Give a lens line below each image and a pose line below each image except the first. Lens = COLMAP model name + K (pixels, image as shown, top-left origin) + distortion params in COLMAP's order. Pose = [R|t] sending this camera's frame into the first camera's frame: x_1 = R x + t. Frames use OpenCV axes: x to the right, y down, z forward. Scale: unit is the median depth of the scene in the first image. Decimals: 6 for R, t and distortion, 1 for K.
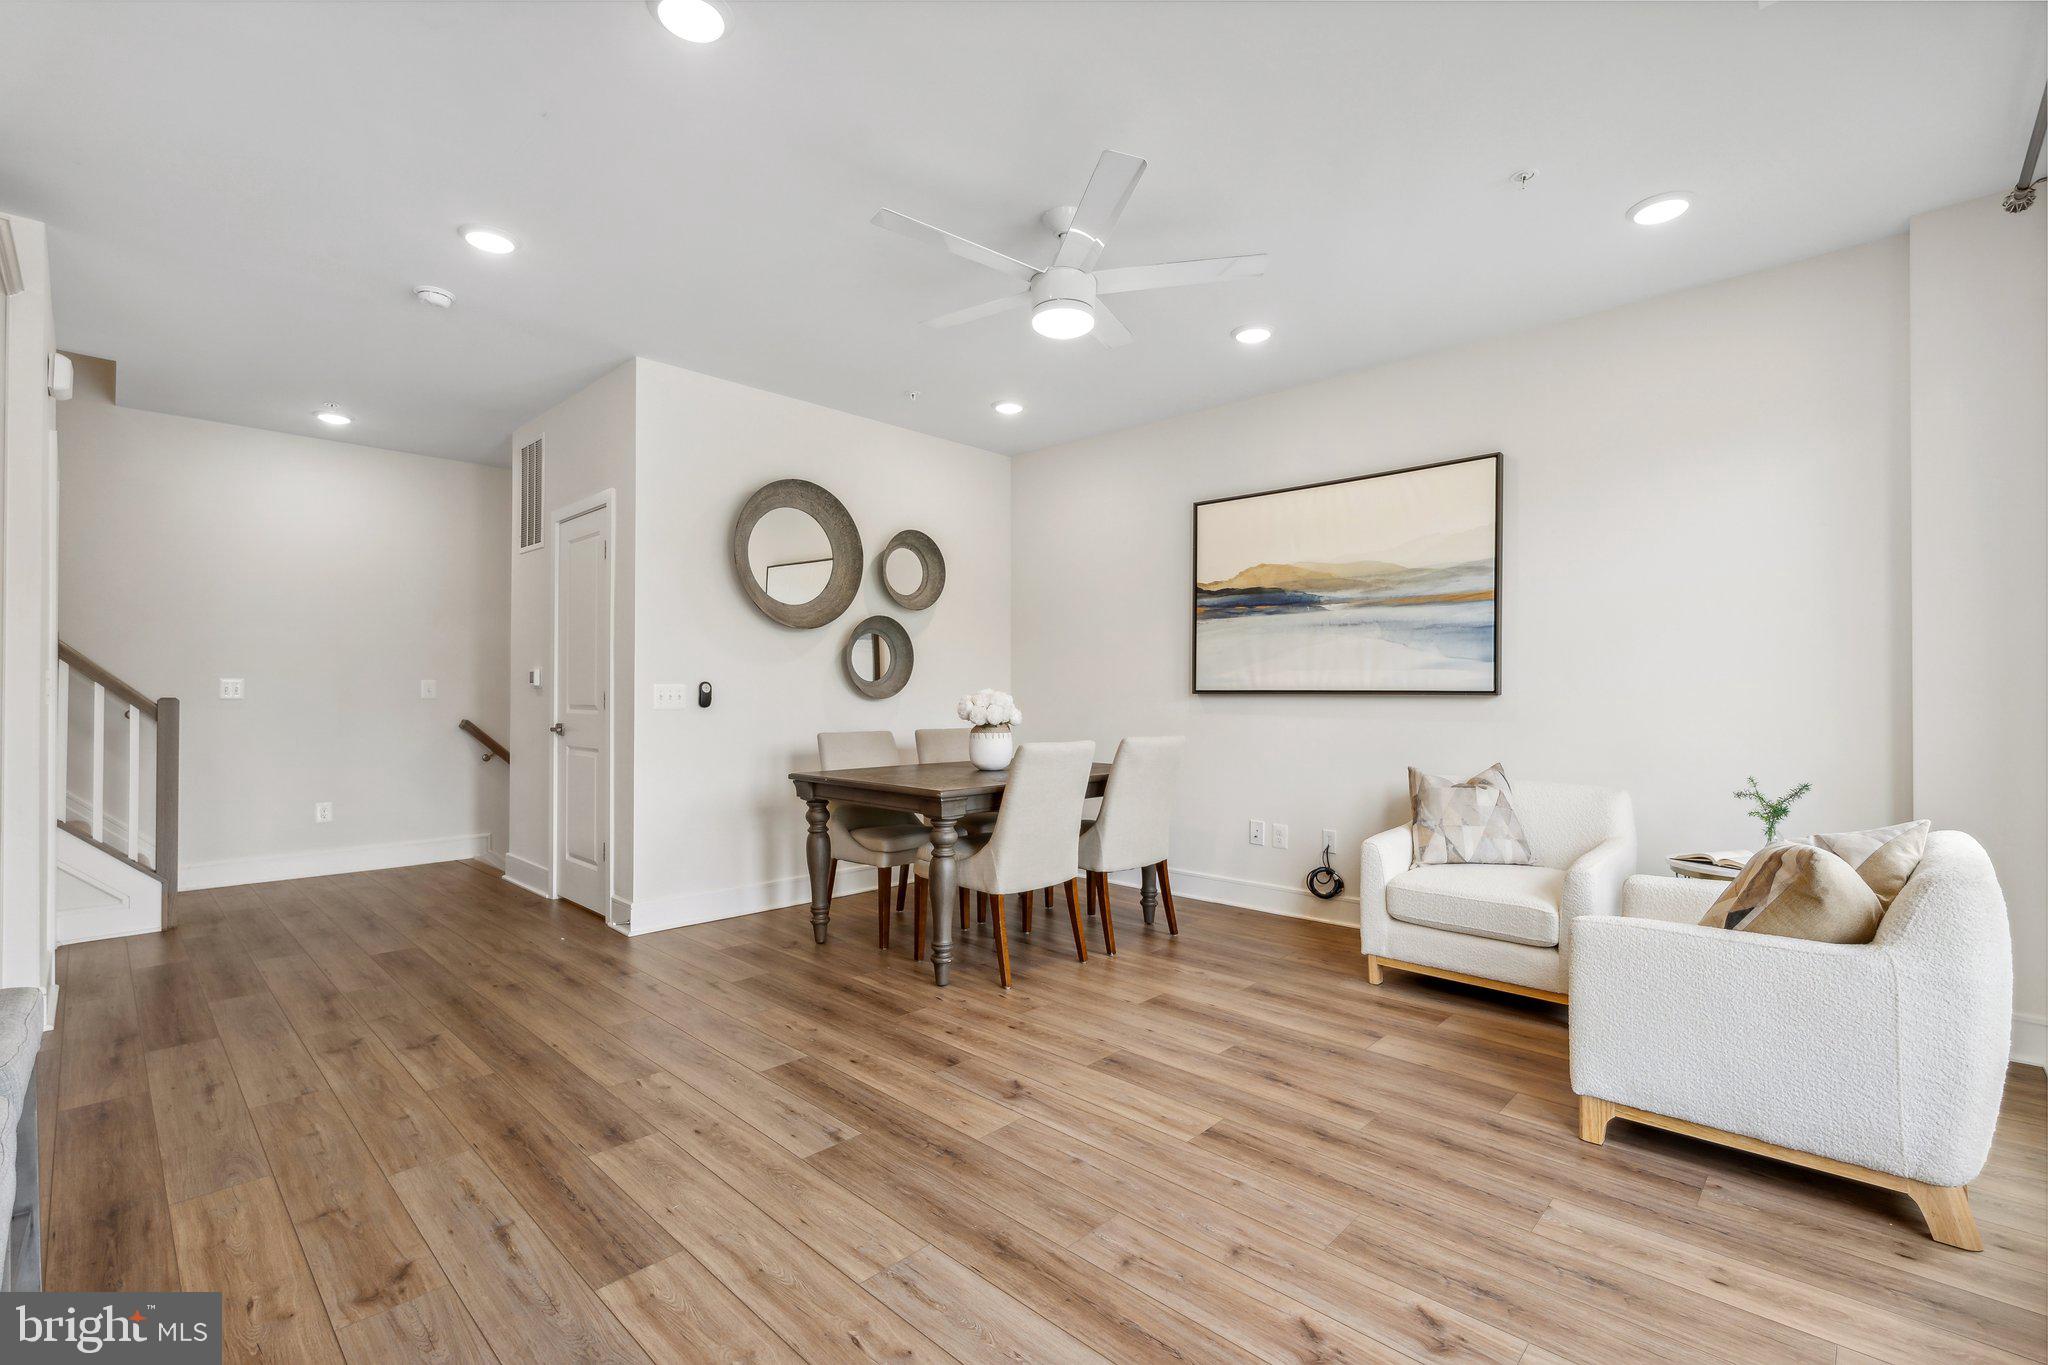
lens RADIAL K [[899.2, 0, 1025.7], [0, 899.2, 688.5], [0, 0, 1]] dist [-0.002730, -0.000261]
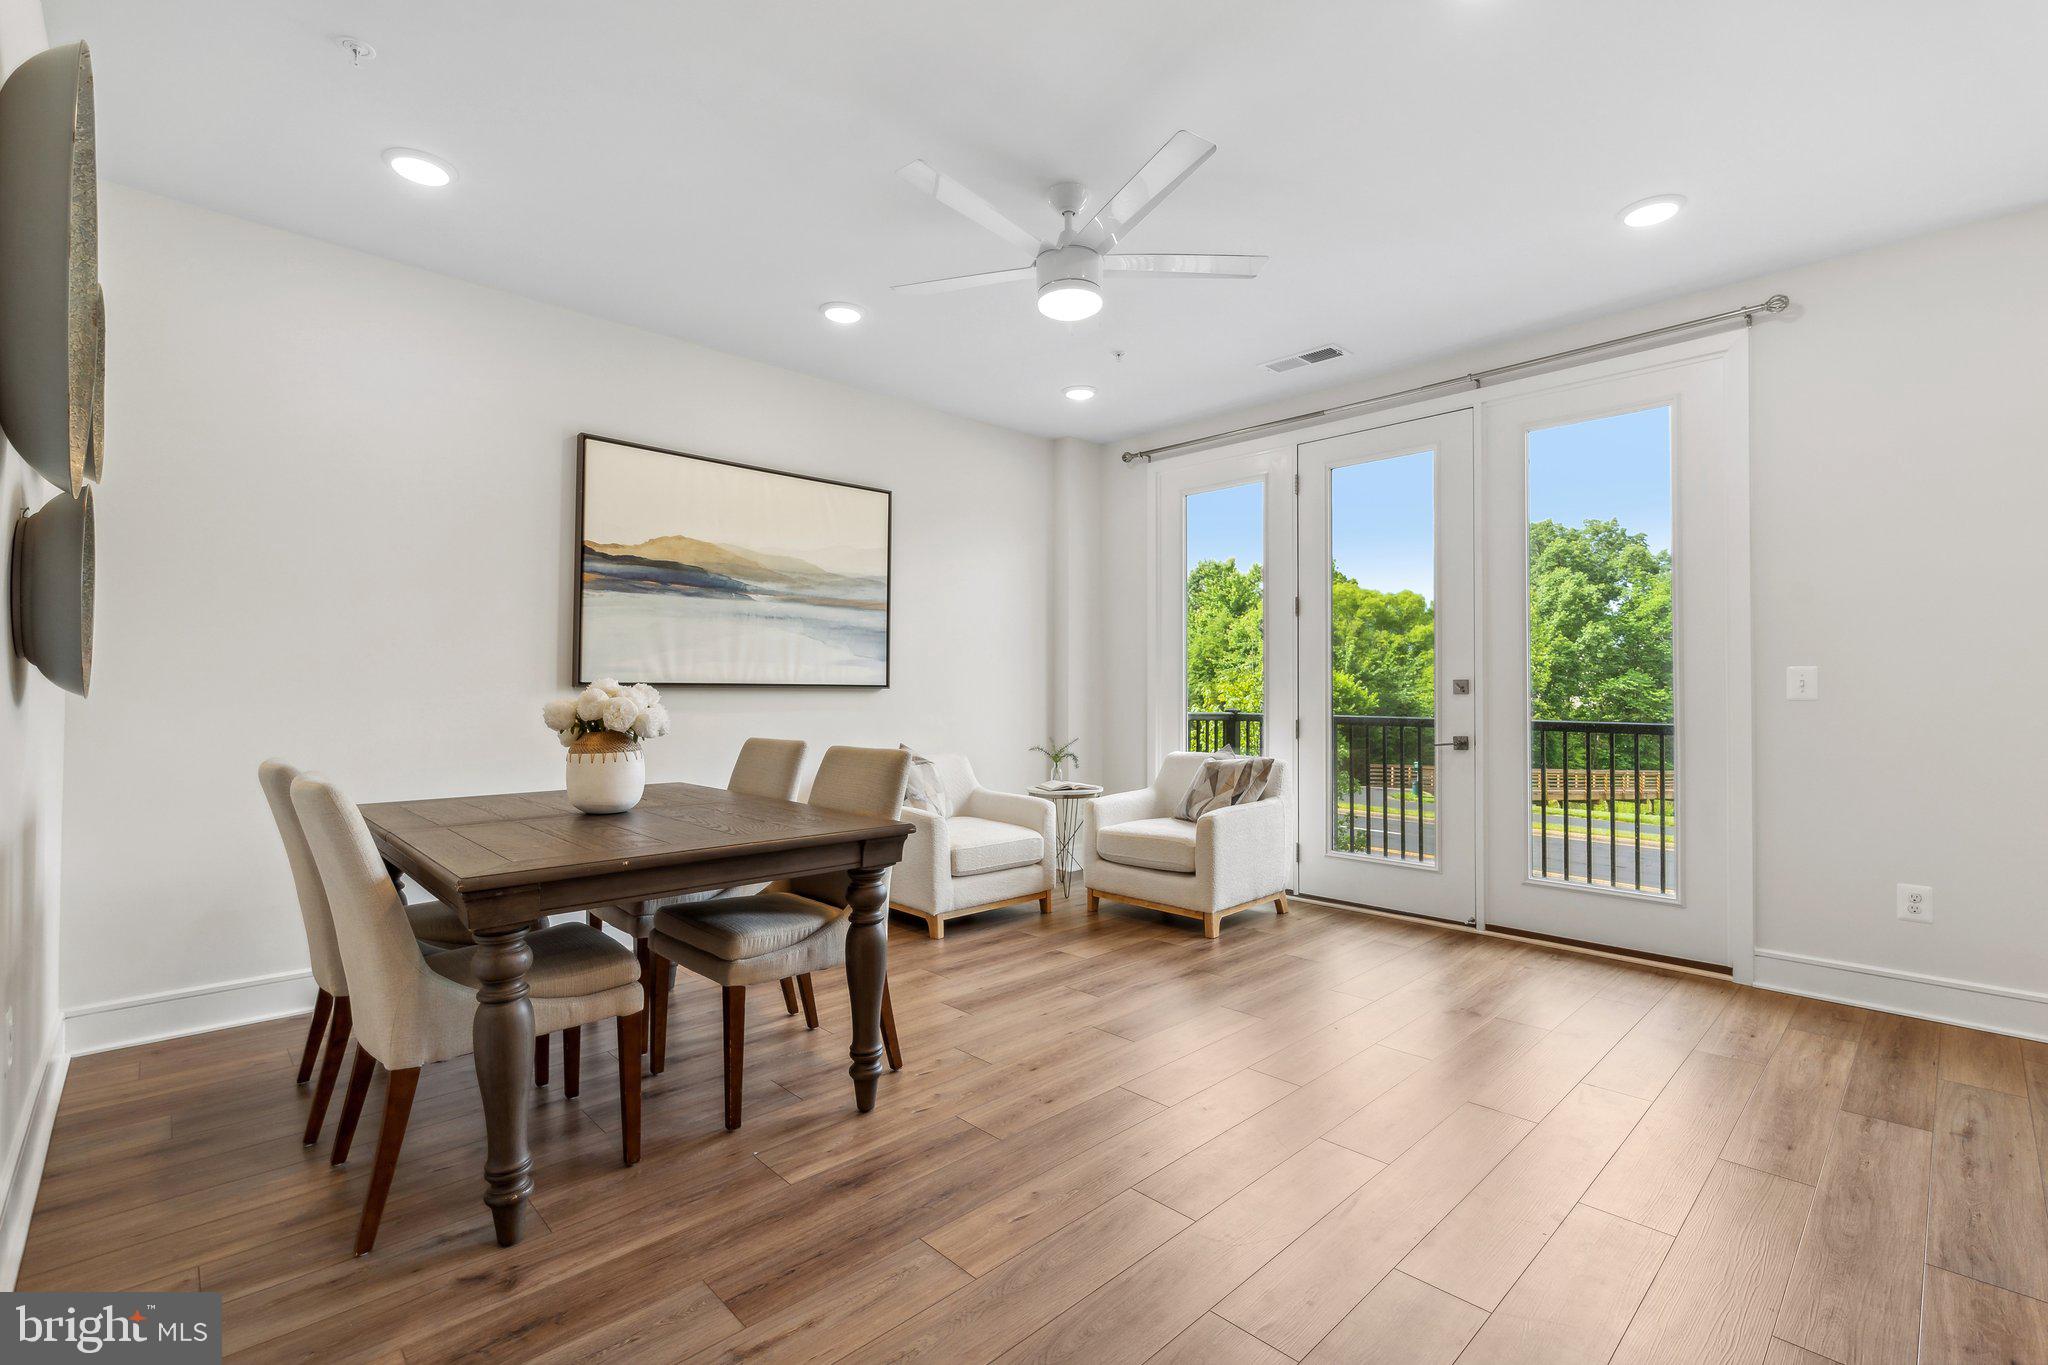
lens RADIAL K [[908.3, 0, 1030.0], [0, 908.3, 677.5], [0, 0, 1]] dist [-0.002284, -0.000117]
pose [[0.040115, 0.010679, 0.999138, -0.781629], [-0.007509, 0.999918, -0.010386, 0.004149], [-0.999167, -0.007086, 0.040192, 0.840804]]
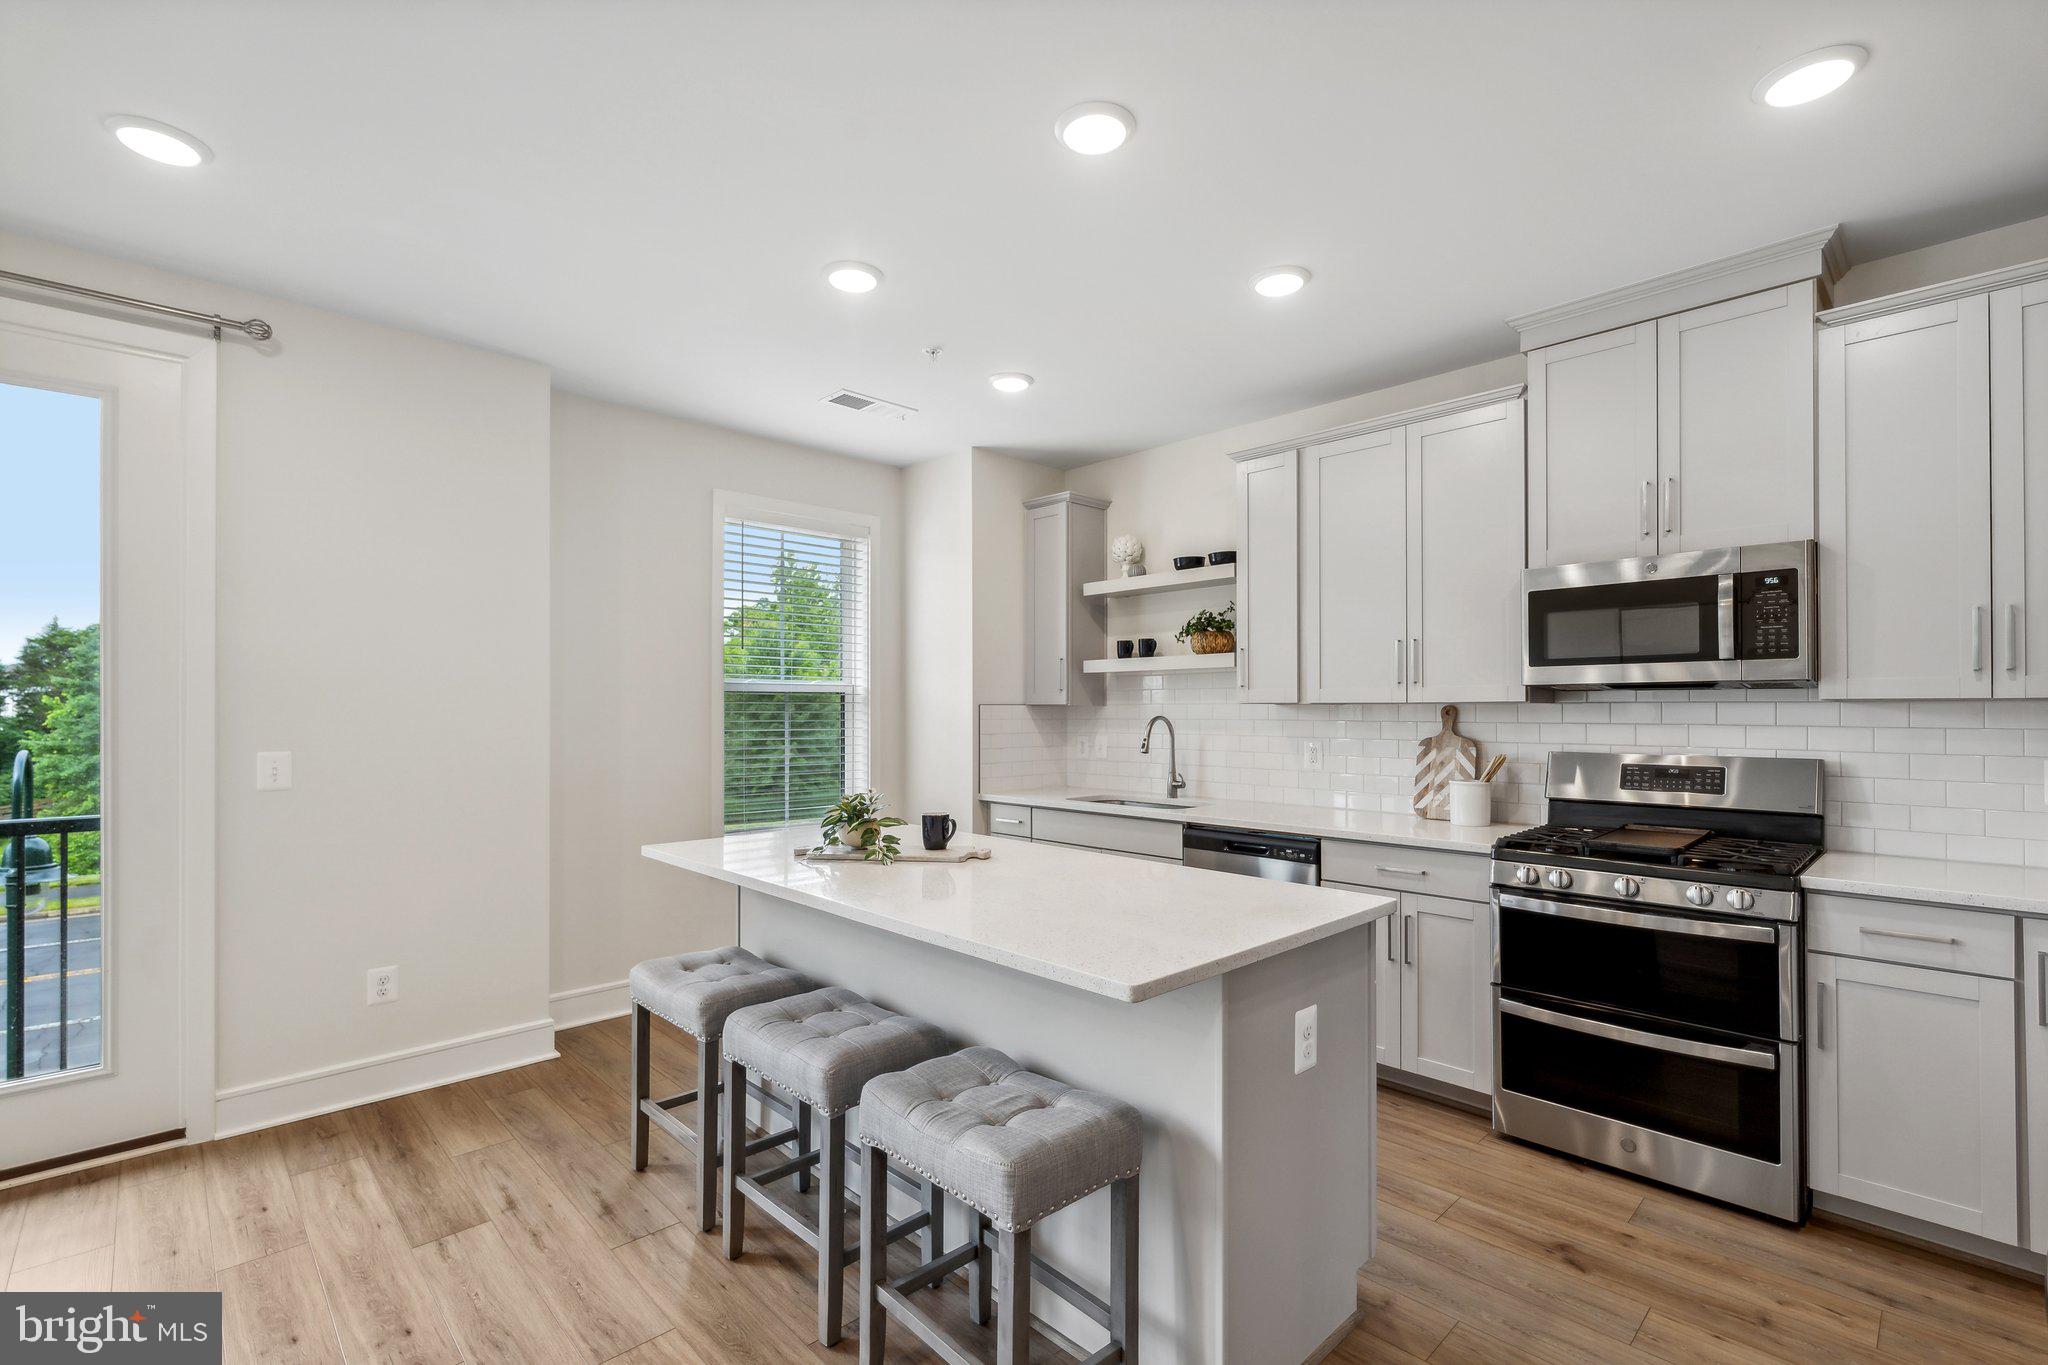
lens RADIAL K [[909.4, 0, 1025.8], [0, 909.4, 705.9], [0, 0, 1]] dist [-0.004196, 0.000206]
pose [[-0.999069, -0.000293, 0.043147, -0.528403], [-0.000681, 0.999960, -0.008959, -0.059460], [-0.043142, -0.008980, -0.999029, 0.878655]]
